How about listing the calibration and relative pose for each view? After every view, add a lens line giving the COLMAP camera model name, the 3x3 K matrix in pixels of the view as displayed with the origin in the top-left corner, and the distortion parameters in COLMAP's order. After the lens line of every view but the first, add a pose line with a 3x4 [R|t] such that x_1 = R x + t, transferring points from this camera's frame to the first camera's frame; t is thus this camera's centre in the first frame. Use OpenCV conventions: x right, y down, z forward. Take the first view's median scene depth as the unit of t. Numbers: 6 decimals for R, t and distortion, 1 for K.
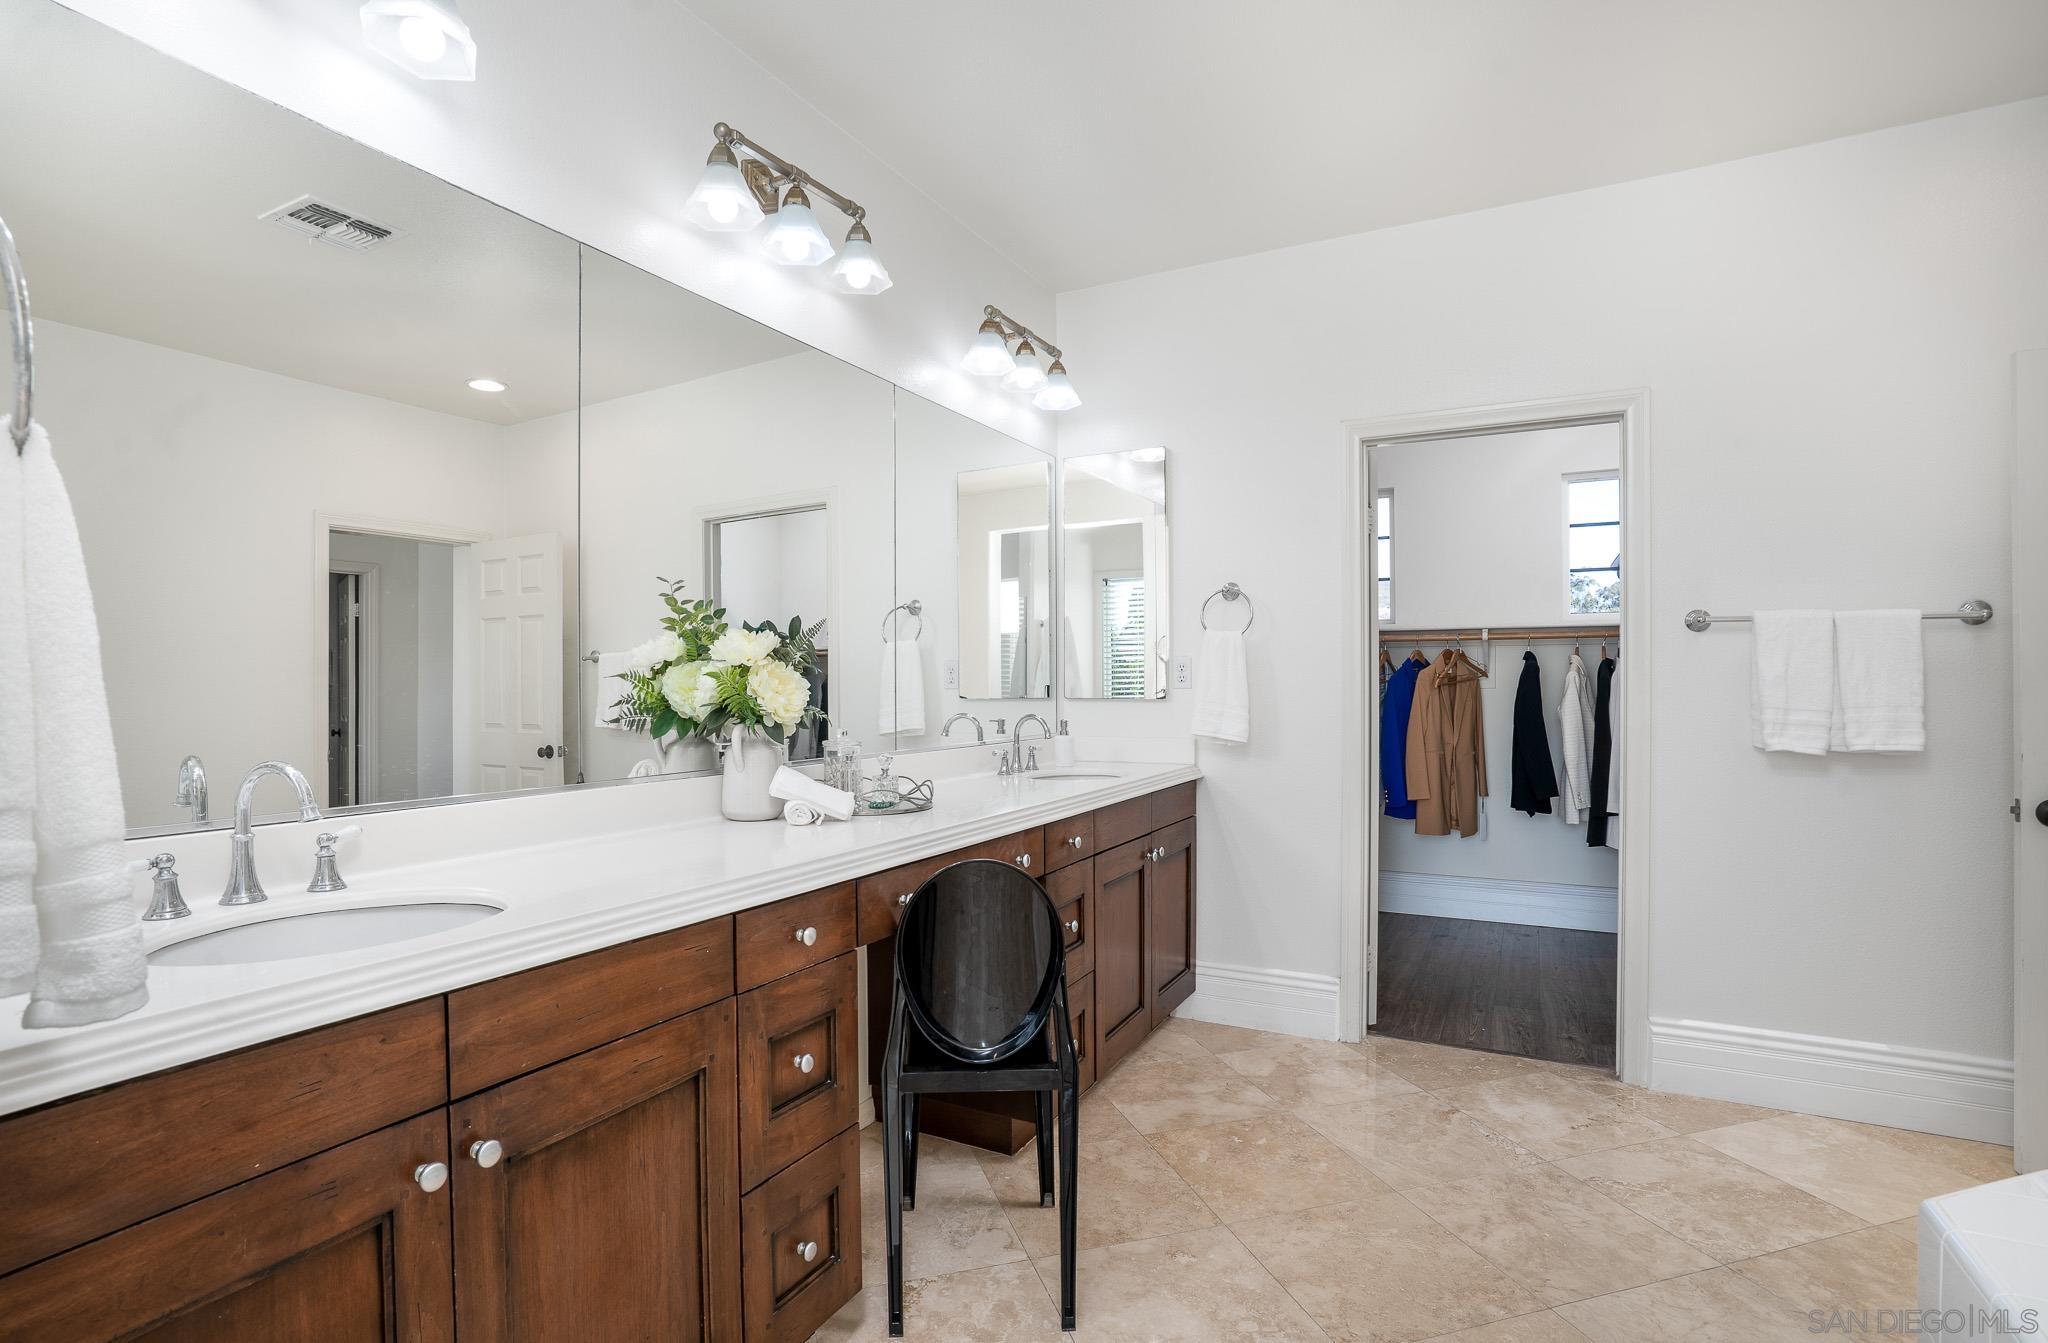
lens RADIAL K [[970.7, 0, 1020.2], [0, 970.7, 686.7], [0, 0, 1]] dist [-0.031787, 0.011663]
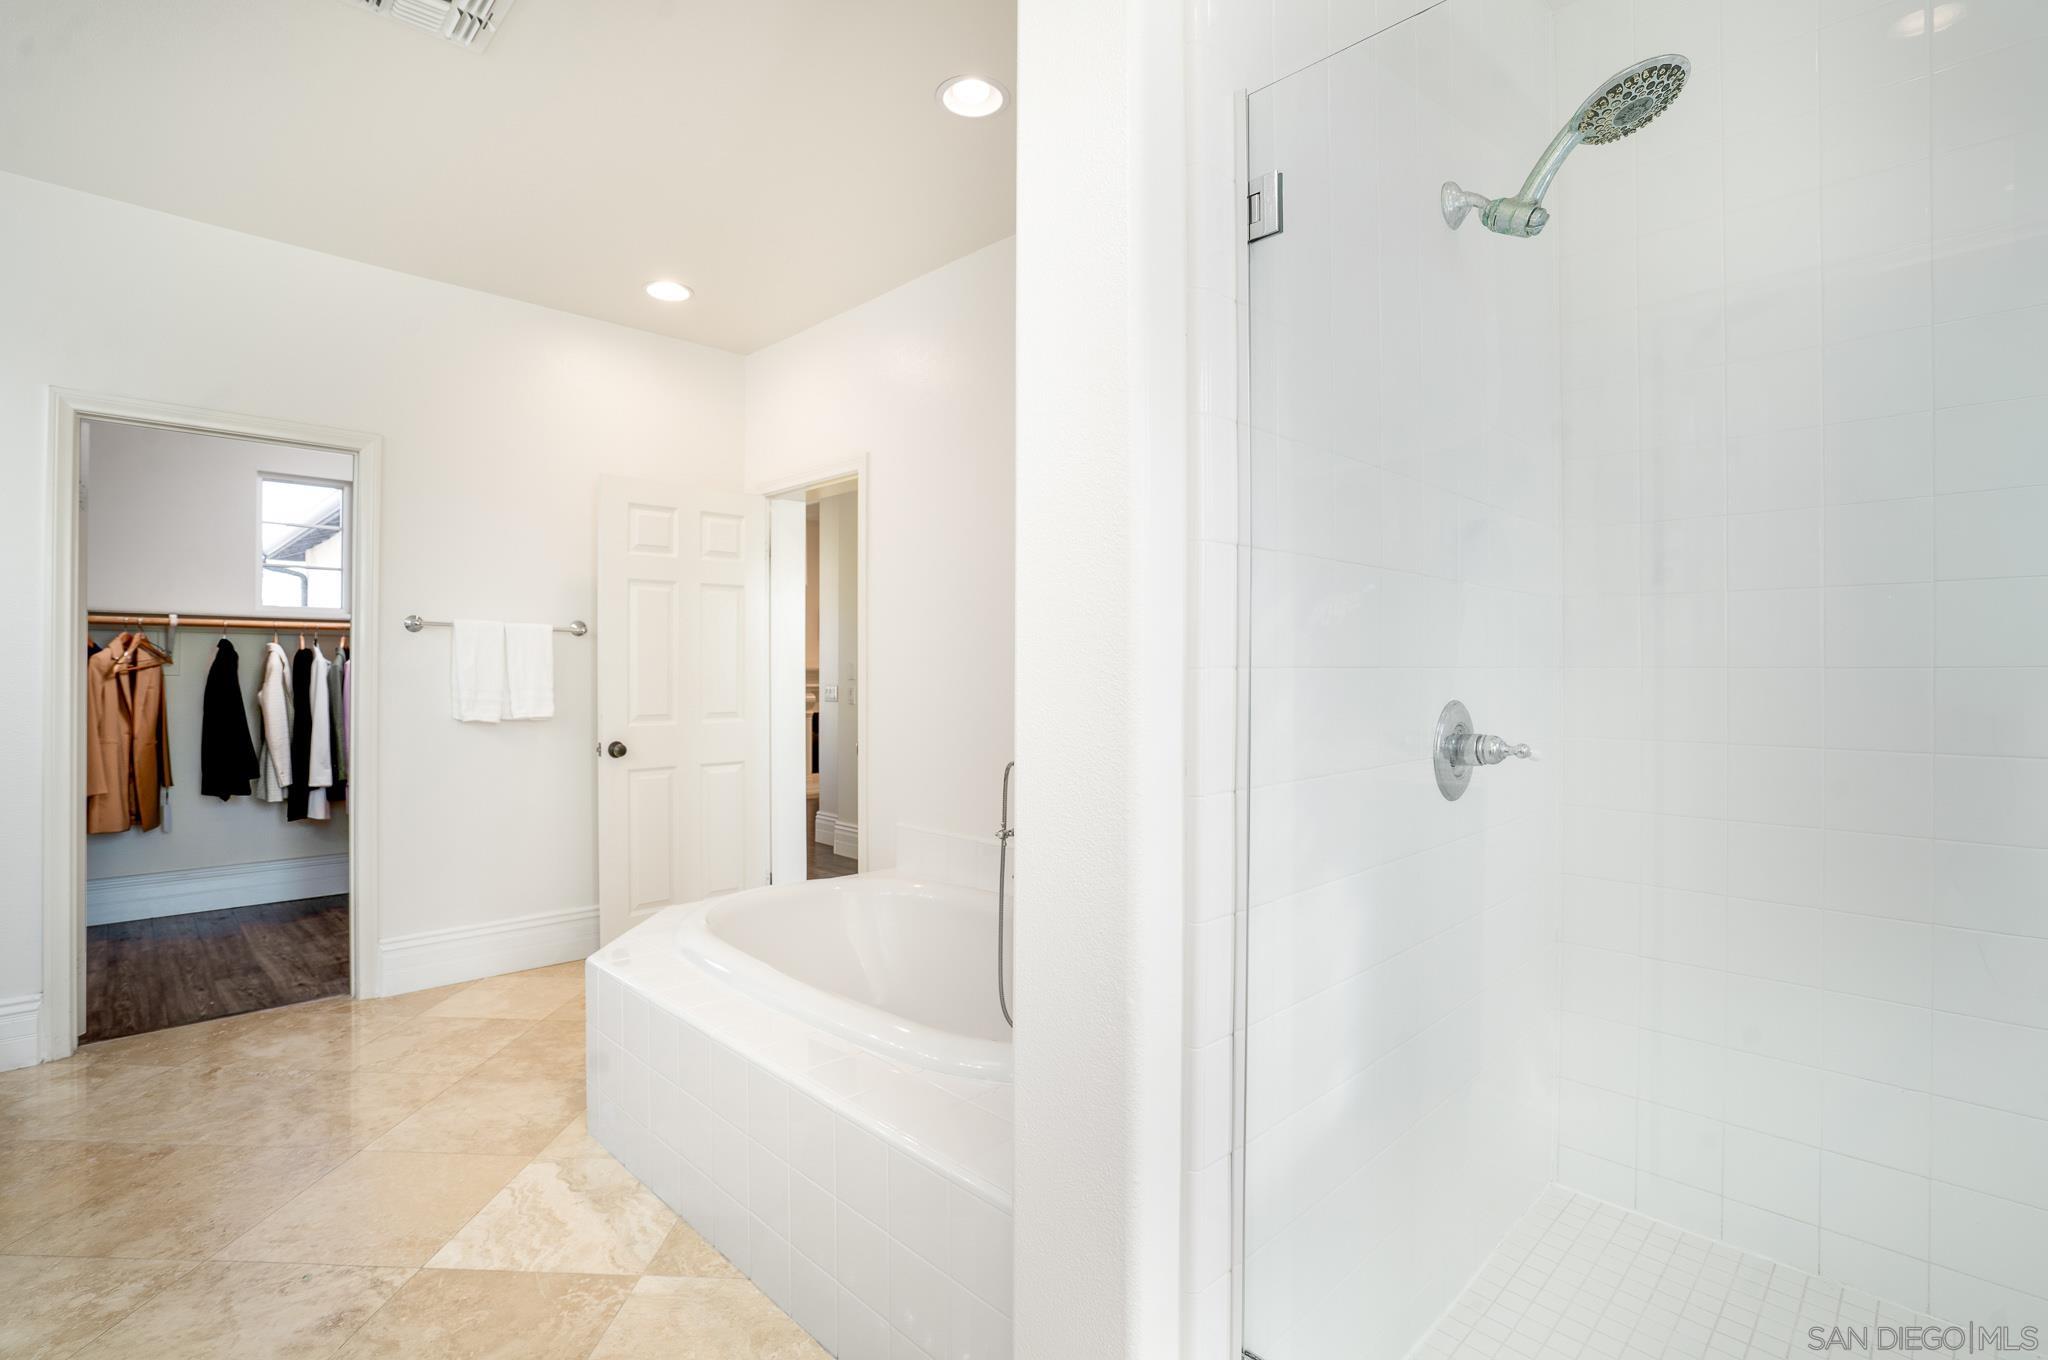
lens RADIAL K [[941.9, 0, 989.1], [0, 941.9, 685.0], [0, 0, 1]] dist [0.001514, 0.000930]
pose [[0.326194, -0.008620, 0.945264, -0.253102], [-0.004024, 0.999937, 0.010508, -0.002713], [-0.945294, -0.007232, 0.326138, -0.154658]]
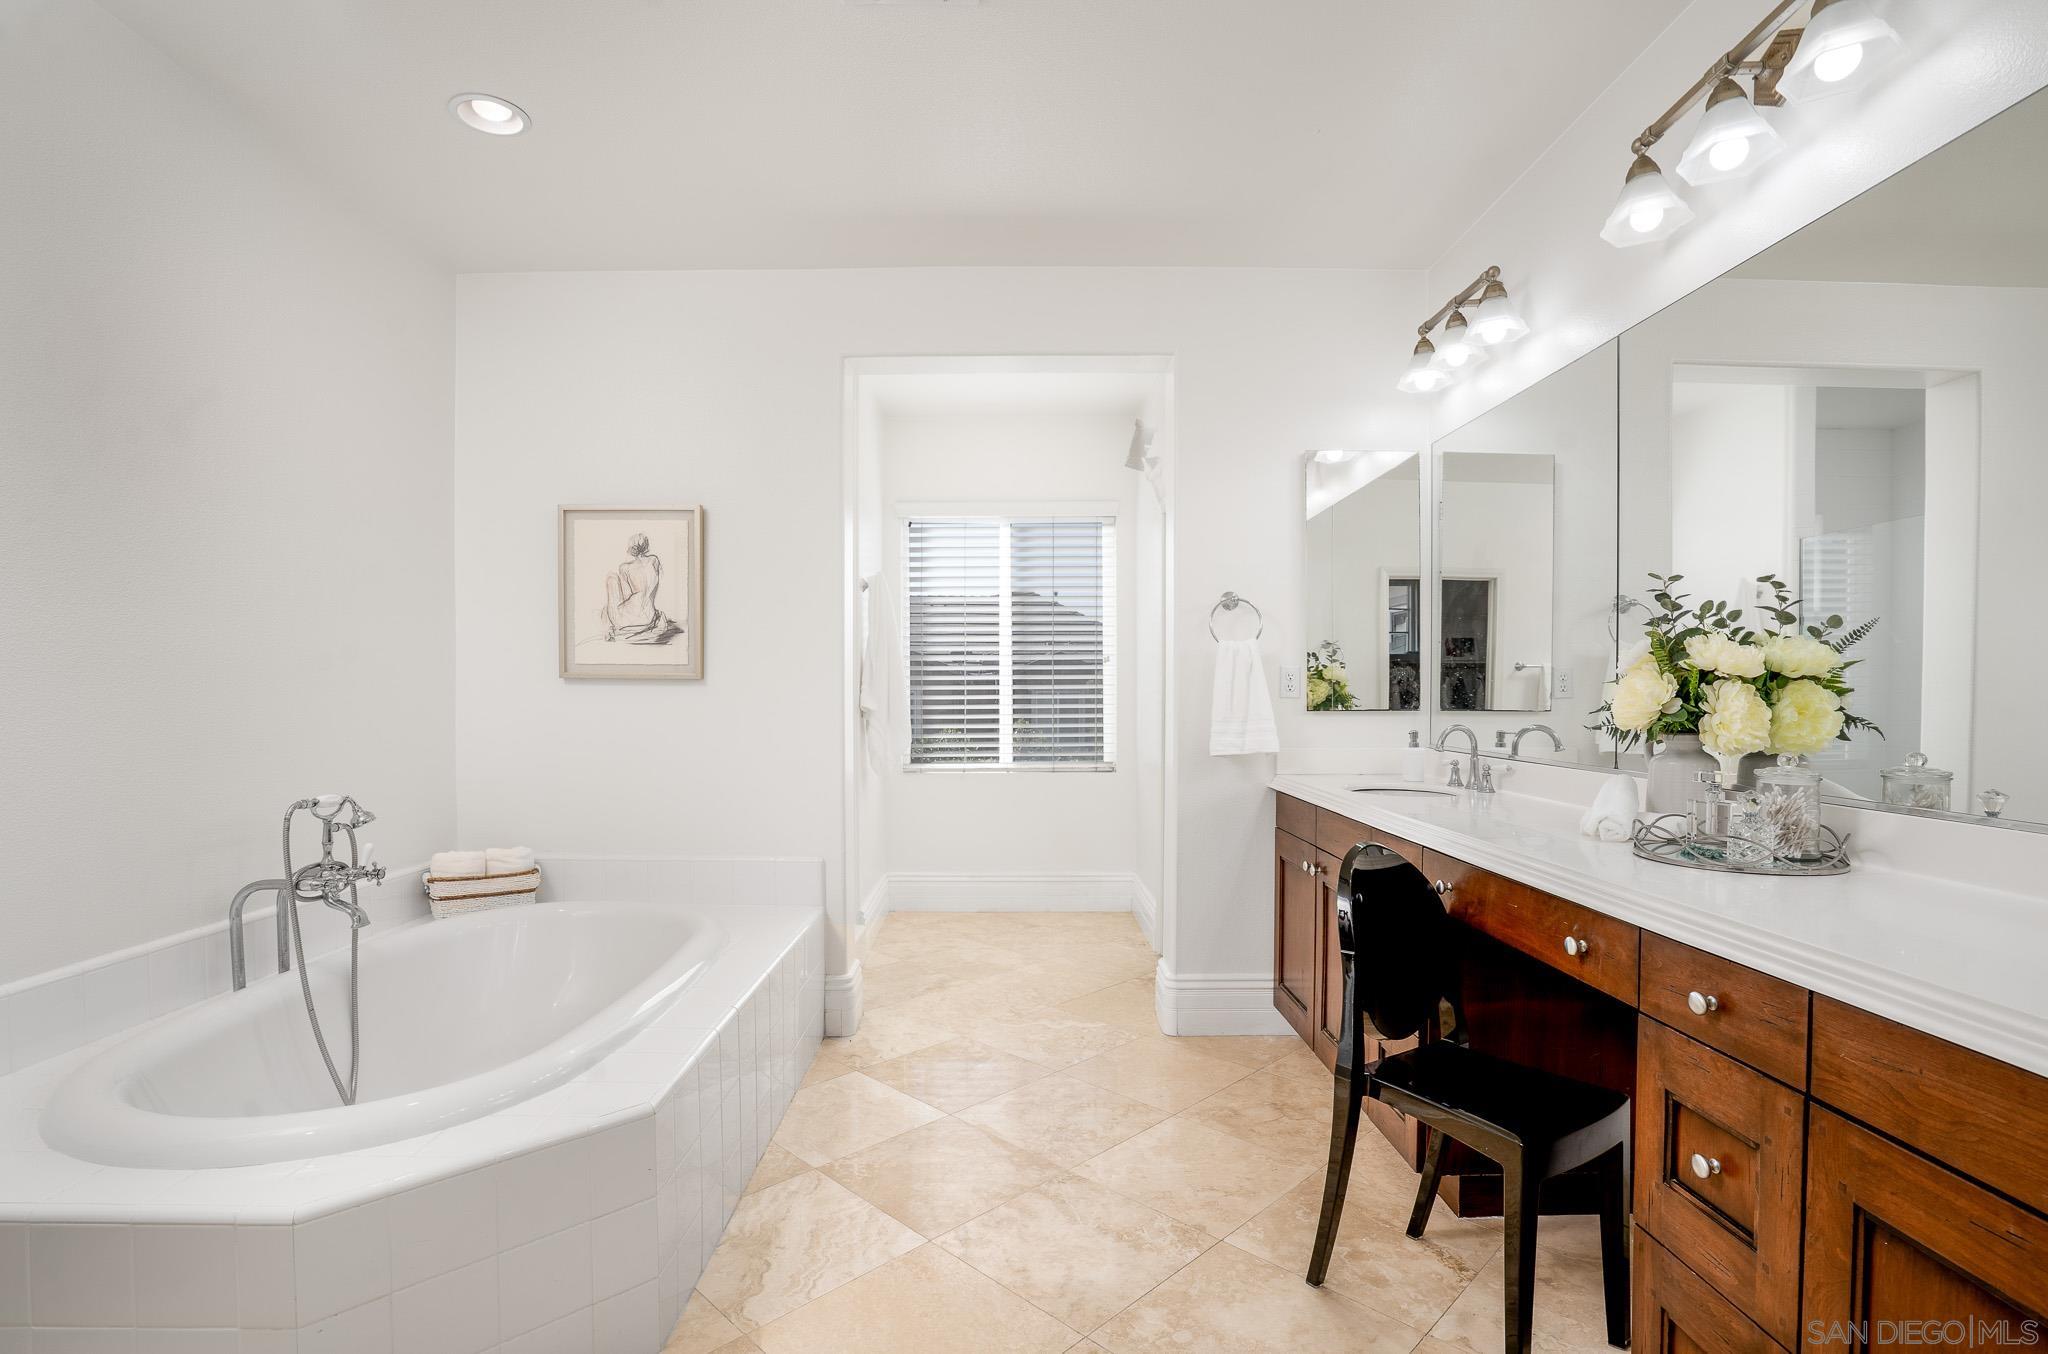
lens RADIAL K [[977.3, 0, 1029.4], [0, 977.3, 725.2], [0, 0, 1]] dist [-0.083005, 0.049563]
pose [[-0.876022, 0.016452, -0.481991, 0.537912], [0.002023, 0.999534, 0.030442, 0.002293], [0.482267, 0.025693, -0.875647, 1.131391]]
